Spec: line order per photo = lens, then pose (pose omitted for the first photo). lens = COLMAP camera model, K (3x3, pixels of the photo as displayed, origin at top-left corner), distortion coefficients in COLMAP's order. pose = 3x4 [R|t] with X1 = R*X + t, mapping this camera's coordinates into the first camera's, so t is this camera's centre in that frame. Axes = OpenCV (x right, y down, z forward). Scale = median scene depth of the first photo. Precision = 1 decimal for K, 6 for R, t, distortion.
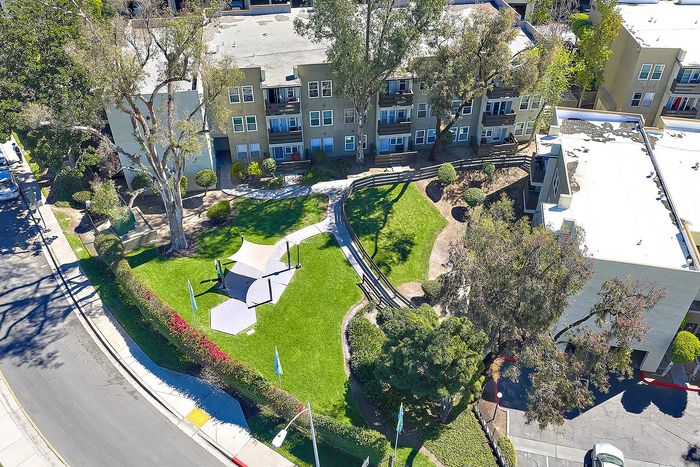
lens RADIAL K [[576.2, 0, 361.0], [0, 576.2, 231.2], [0, 0, 1]] dist [0.001236, -0.001082]
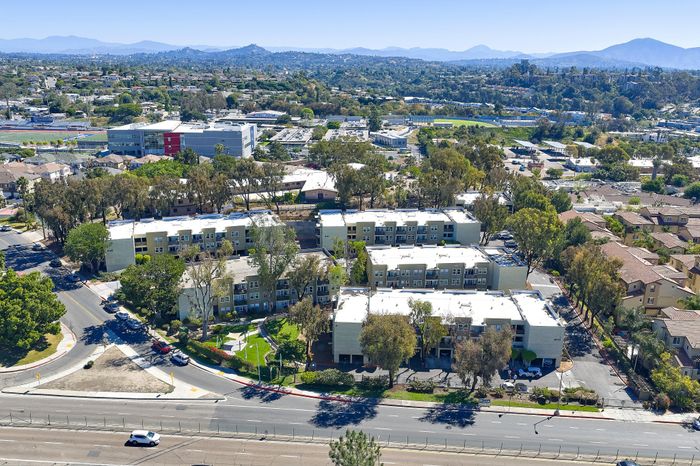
lens RADIAL K [[576.2, 0, 361.0], [0, 576.2, 230.7], [0, 0, 1]] dist [0.001236, -0.001082]
pose [[0.987883, -0.037231, 0.150670, 0.029259], [0.092850, 0.919685, -0.381521, 0.624722], [-0.124365, 0.390888, 0.911998, -1.698025]]
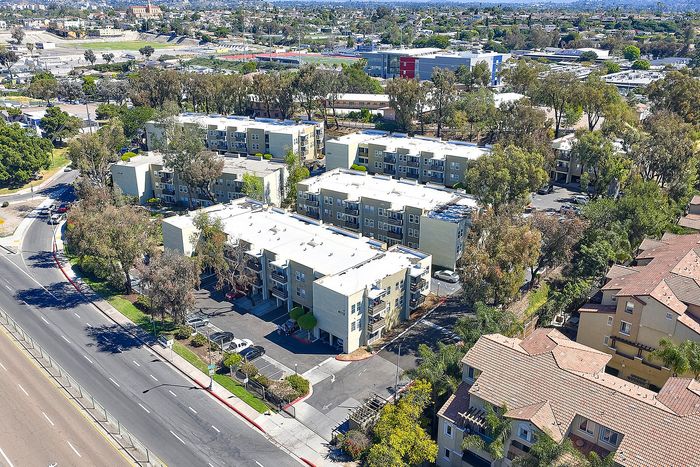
lens RADIAL K [[576.2, 0, 361.0], [0, 576.2, 231.2], [0, 0, 1]] dist [0.001236, -0.001082]
pose [[0.851575, 0.181917, -0.491656, 2.090614], [-0.326354, 0.917925, -0.225623, 0.327549], [0.410259, 0.352589, 0.841052, -0.851697]]
